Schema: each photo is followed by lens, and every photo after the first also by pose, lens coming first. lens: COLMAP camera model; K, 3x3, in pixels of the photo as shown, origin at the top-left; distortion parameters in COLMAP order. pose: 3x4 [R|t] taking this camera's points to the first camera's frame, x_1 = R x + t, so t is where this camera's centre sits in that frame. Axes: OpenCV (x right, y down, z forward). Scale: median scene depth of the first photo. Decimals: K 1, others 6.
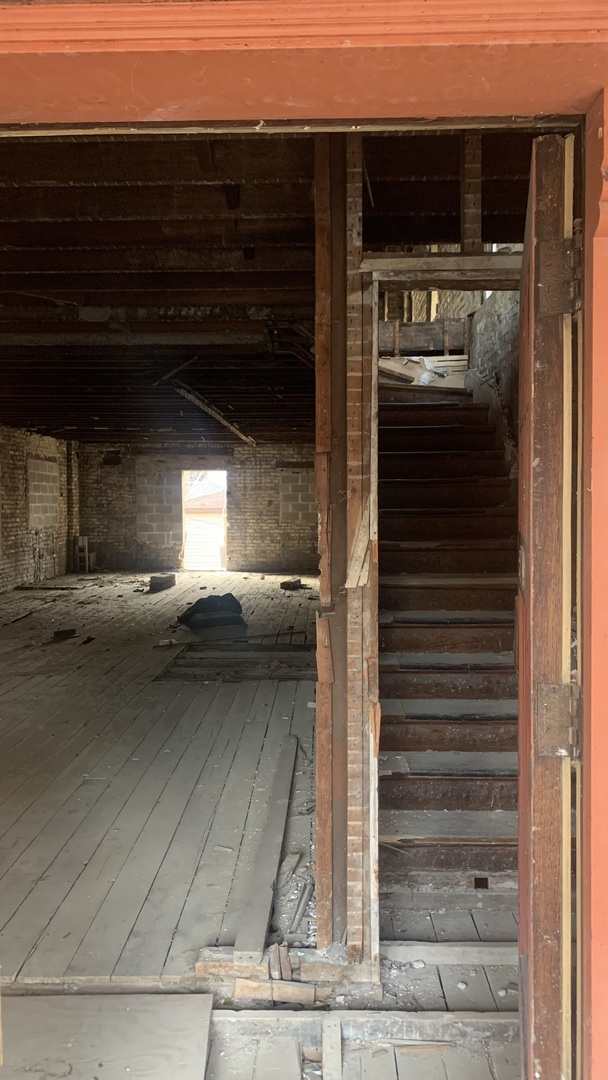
lens RADIAL K [[814.3, 0, 302.8], [0, 814.3, 537.0], [0, 0, 1]] dist [0.079962, -0.098703]
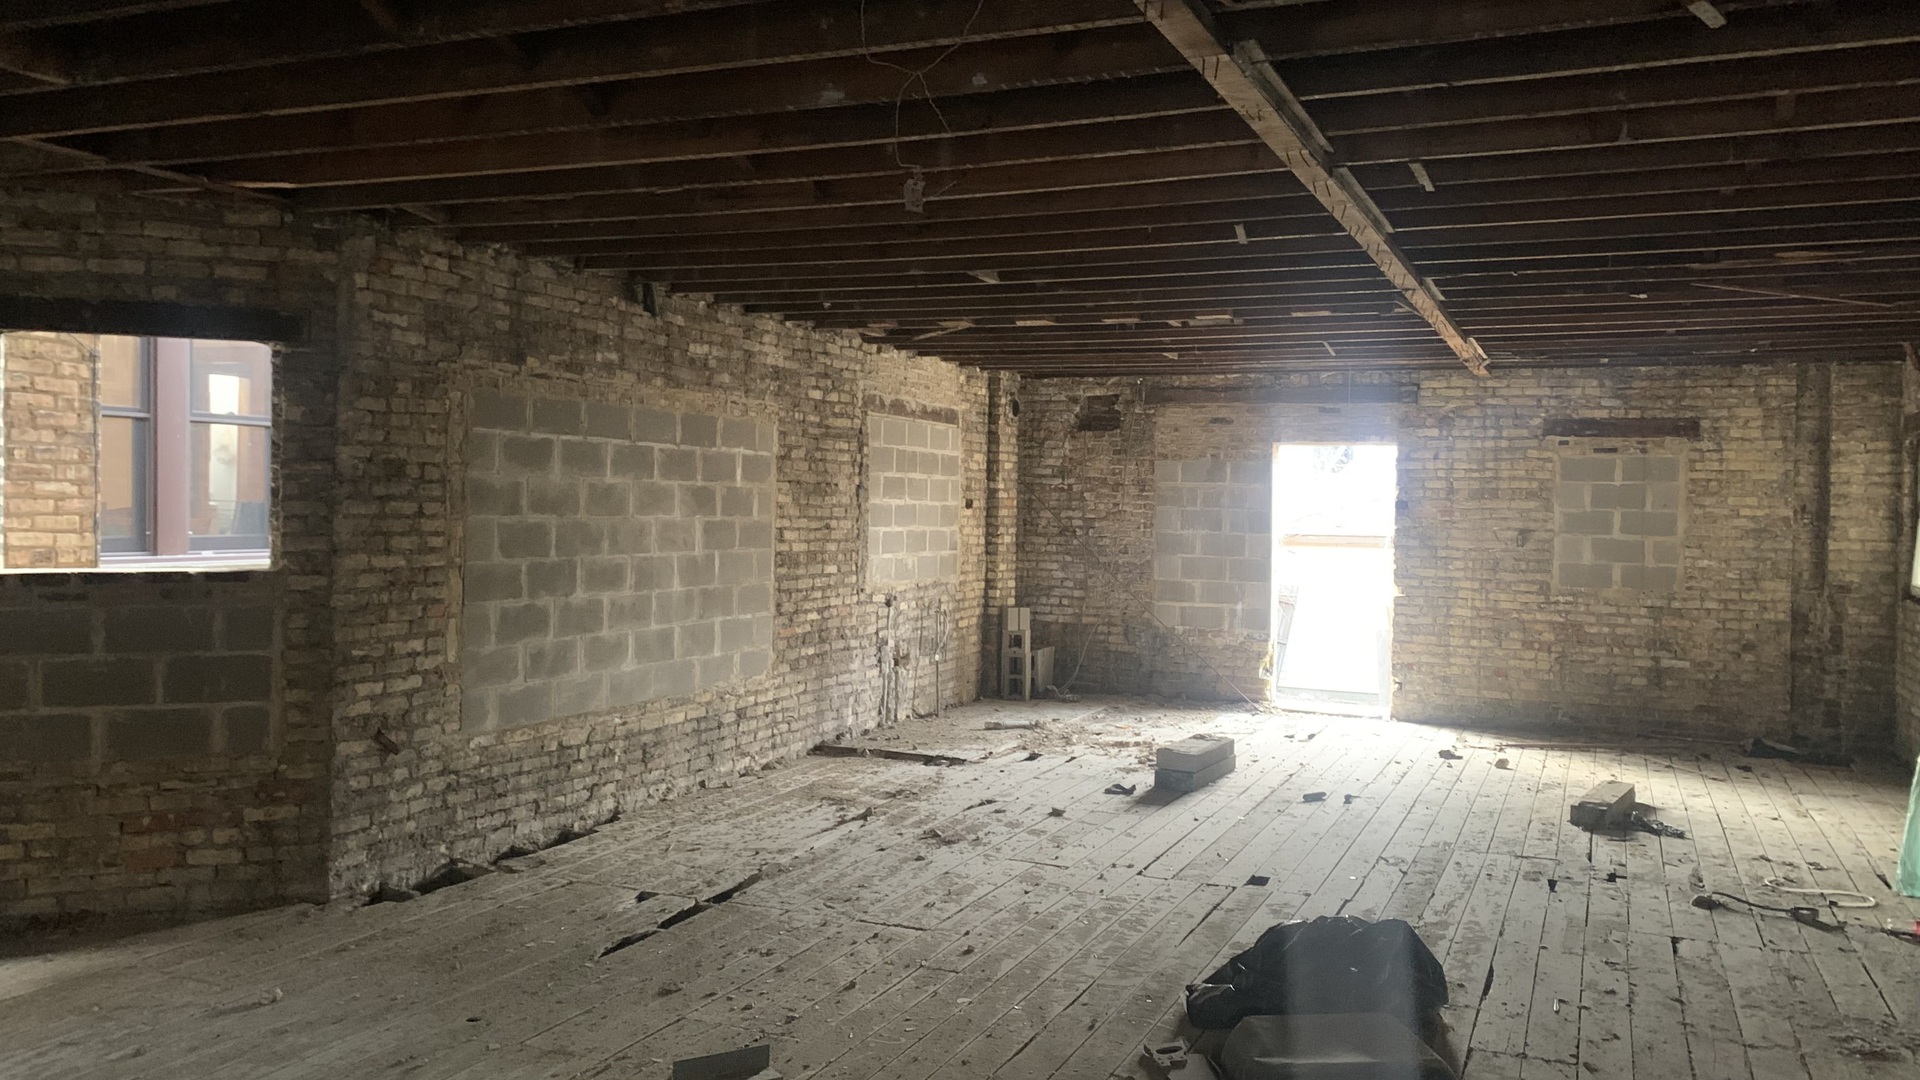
lens RADIAL K [[1447.7, 0, 960.2], [0, 1447.7, 523.7], [0, 0, 1]] dist [0.079962, -0.098703]
pose [[0.927255, 0.022644, -0.373746, -0.030810], [-0.035253, 0.999015, -0.026937, -0.021978], [0.372768, 0.038153, 0.927140, 0.329695]]
